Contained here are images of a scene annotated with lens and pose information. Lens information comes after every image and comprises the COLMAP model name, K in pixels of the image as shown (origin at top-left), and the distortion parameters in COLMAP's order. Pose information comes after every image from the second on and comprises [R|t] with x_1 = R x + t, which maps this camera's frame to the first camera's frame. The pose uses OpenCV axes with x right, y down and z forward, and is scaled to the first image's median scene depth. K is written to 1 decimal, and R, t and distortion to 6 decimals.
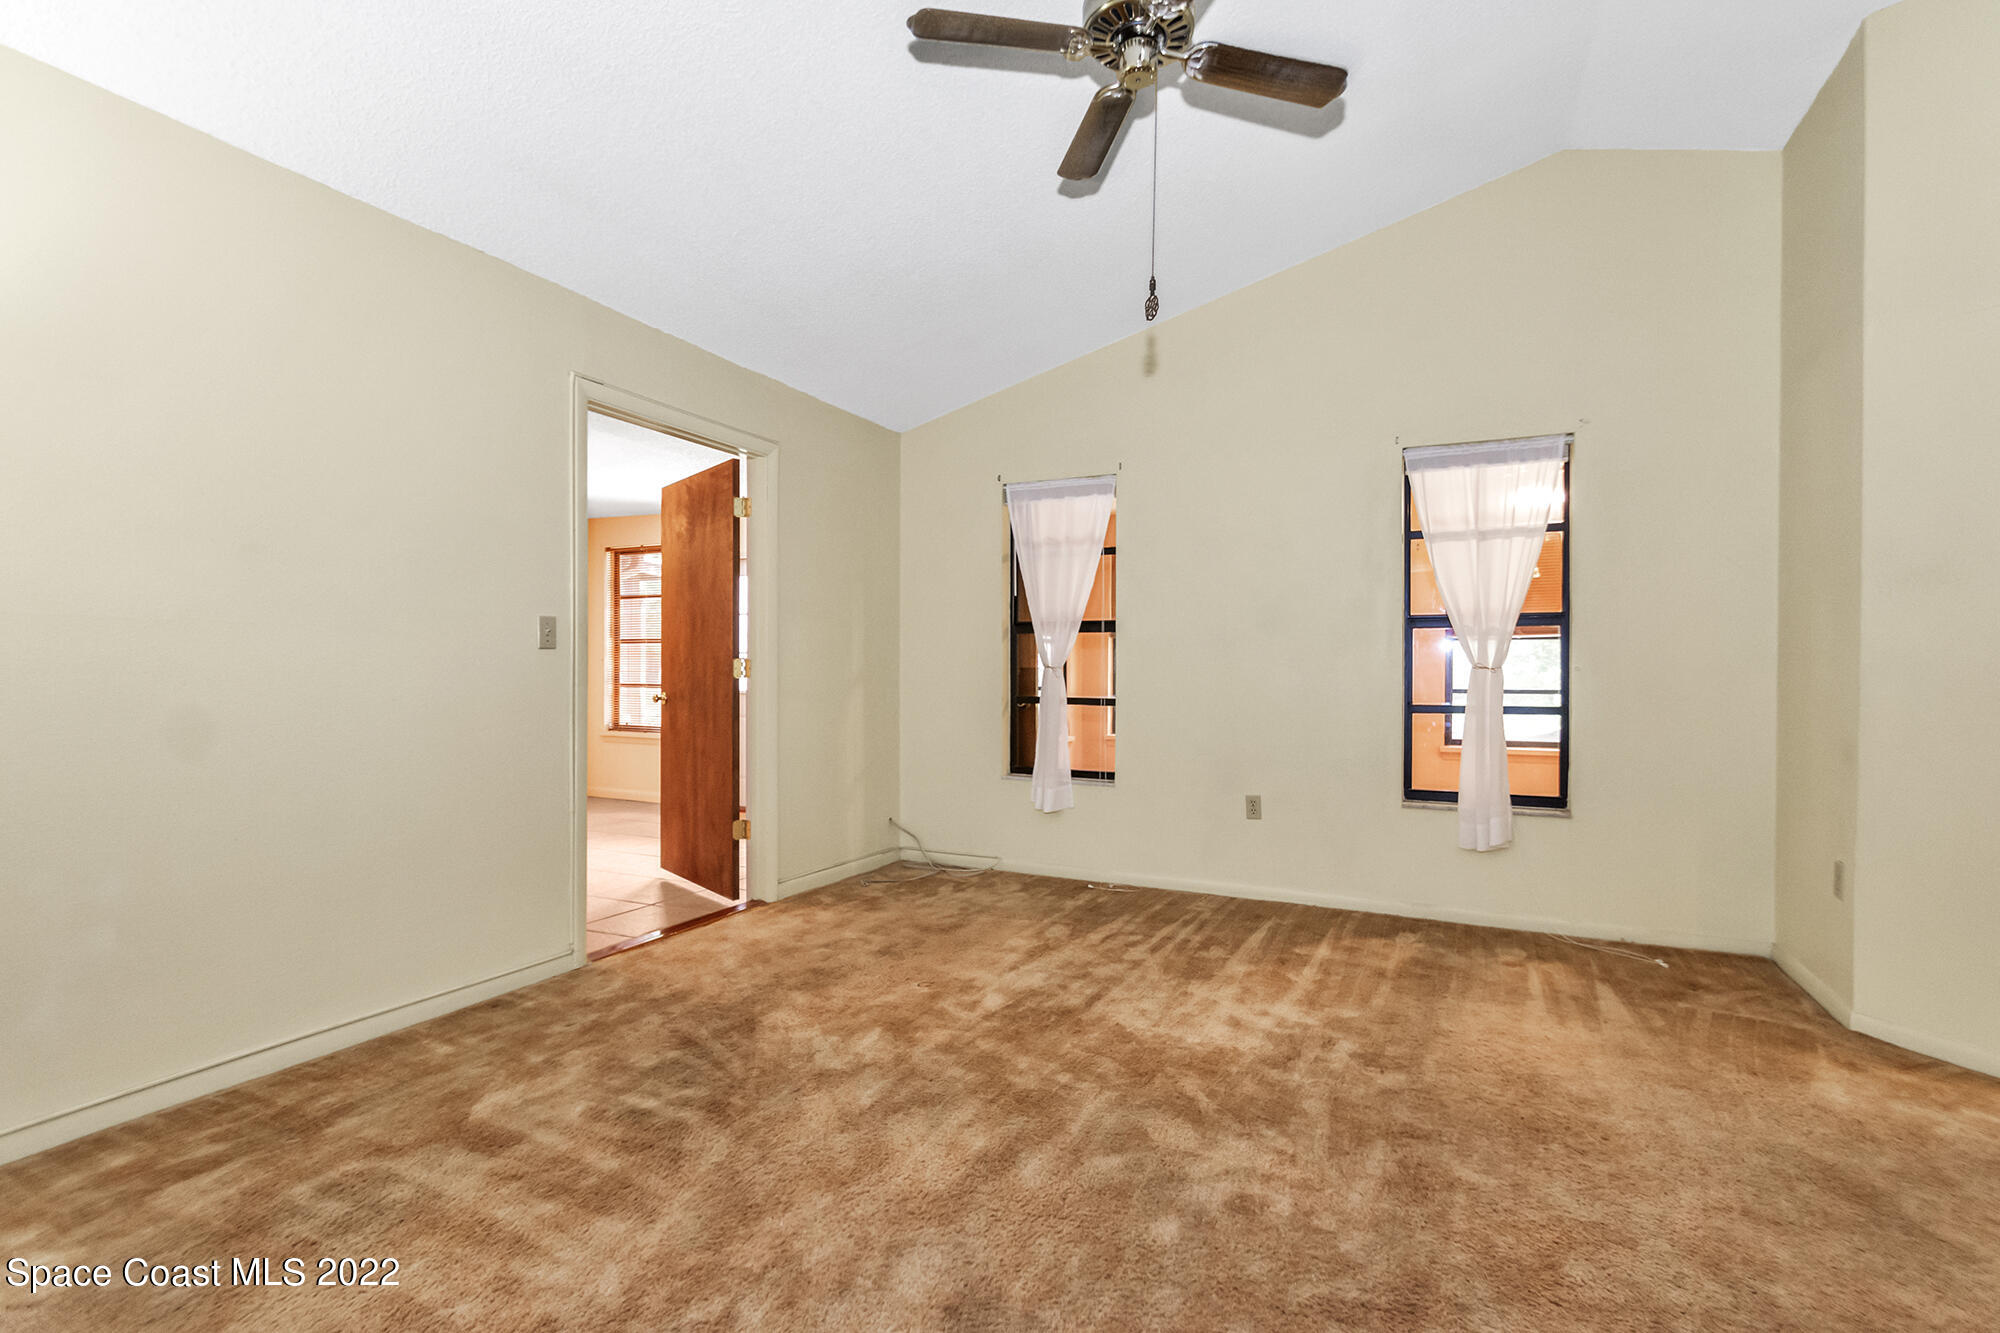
lens RADIAL K [[880.2, 0, 1041.8], [0, 880.2, 672.4], [0, 0, 1]] dist [-0.000415, -0.000231]
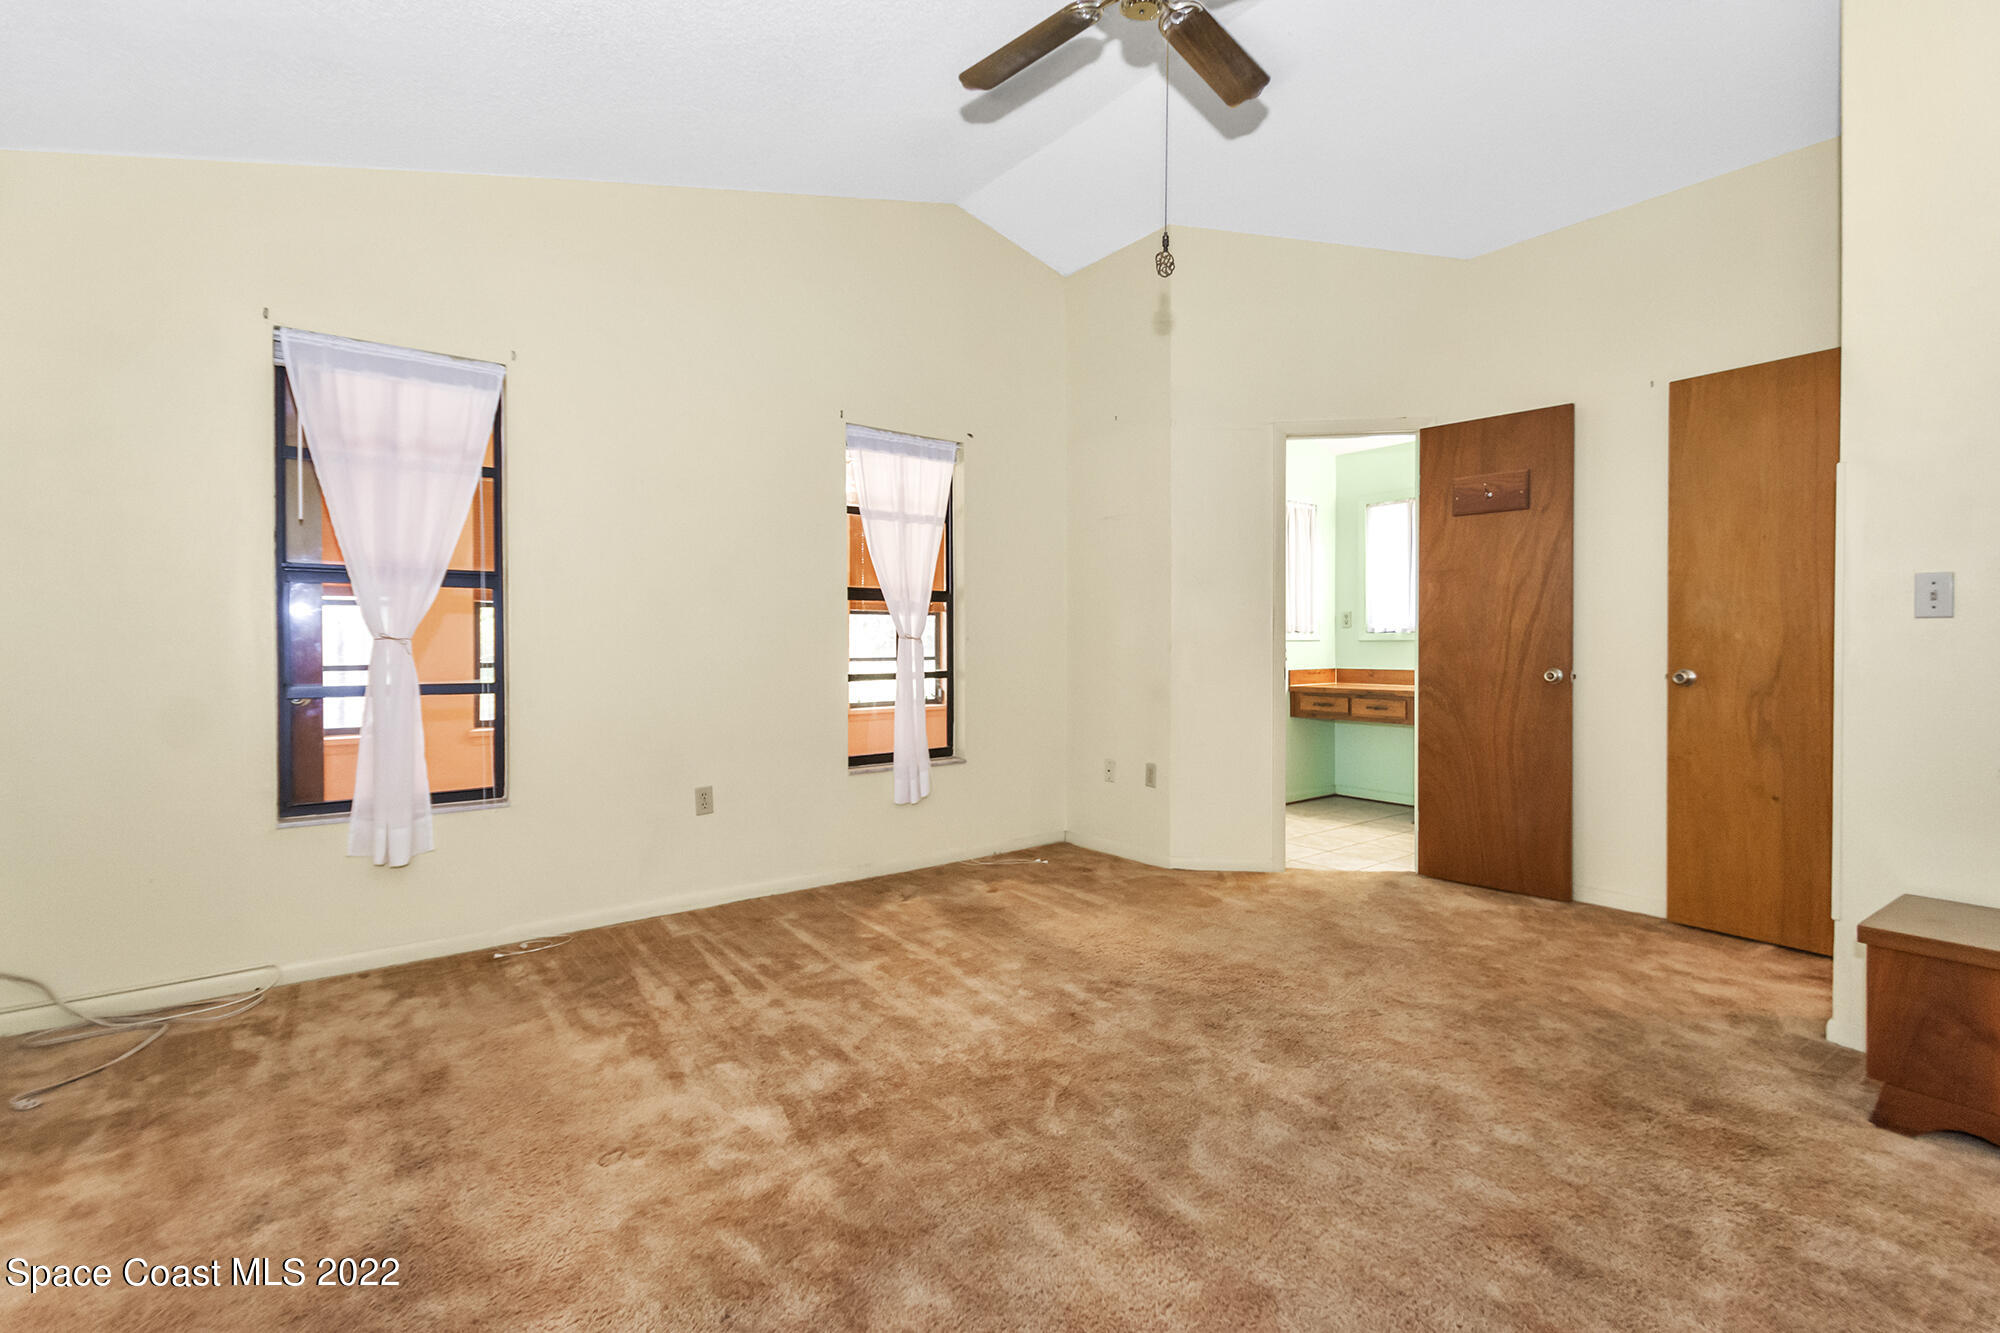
lens RADIAL K [[881.5, 0, 1020.9], [0, 881.5, 643.2], [0, 0, 1]] dist [-0.001011, -0.000918]
pose [[0.461474, -0.006653, 0.887129, -0.430206], [0.007403, 0.999966, 0.003648, -0.001715], [-0.887123, 0.004884, 0.461508, 0.370474]]
